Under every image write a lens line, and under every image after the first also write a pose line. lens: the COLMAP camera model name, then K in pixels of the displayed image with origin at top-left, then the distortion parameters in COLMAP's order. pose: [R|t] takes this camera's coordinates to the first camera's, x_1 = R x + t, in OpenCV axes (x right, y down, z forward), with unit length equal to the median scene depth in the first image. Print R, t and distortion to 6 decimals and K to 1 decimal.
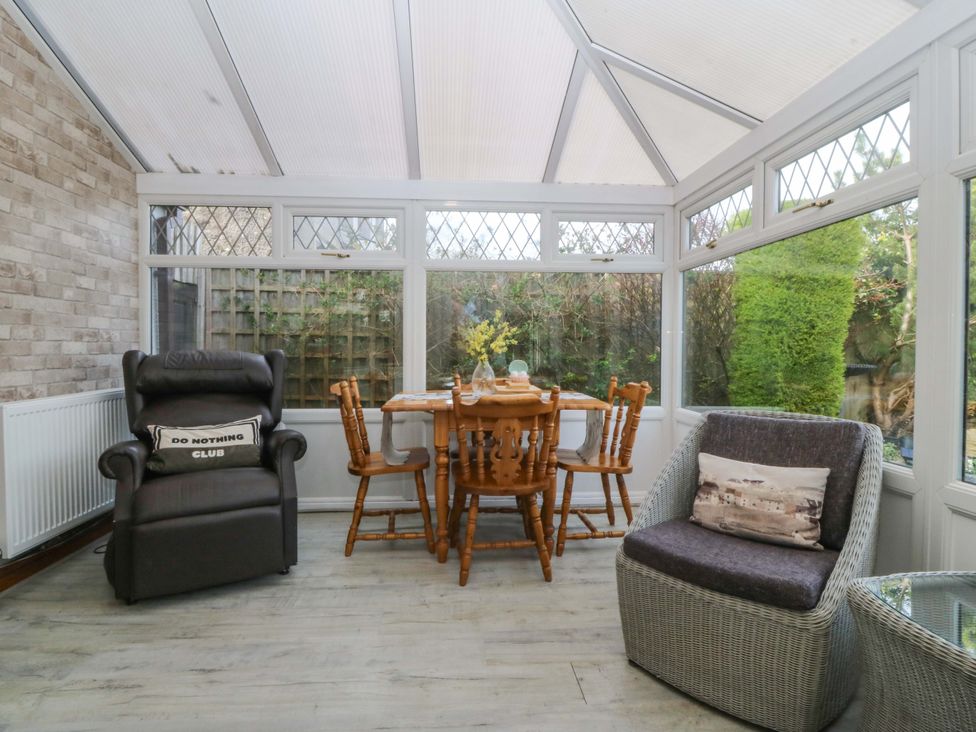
lens RADIAL K [[510.5, 0, 486.1], [0, 510.5, 361.3], [0, 0, 1]] dist [0.001674, -0.014194]
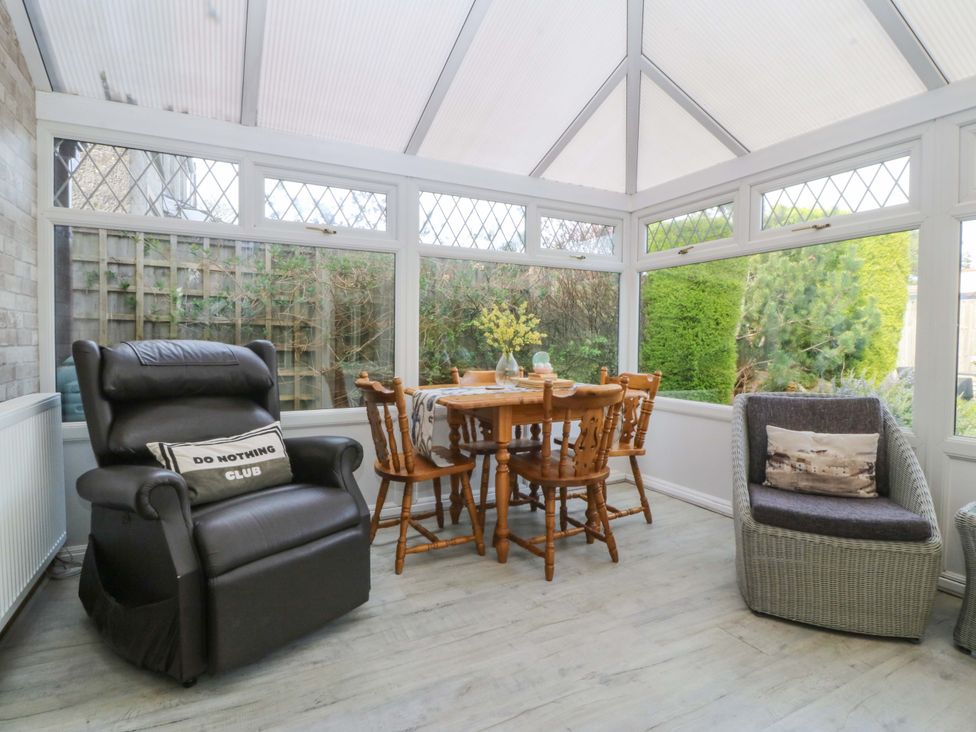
lens RADIAL K [[510.5, 0, 486.1], [0, 510.5, 361.3], [0, 0, 1]] dist [0.001674, -0.014194]
pose [[0.918327, -0.011909, 0.395644, -0.465295], [0.006223, 0.999858, 0.015652, -0.000217], [-0.395774, -0.011912, 0.918271, 0.126418]]
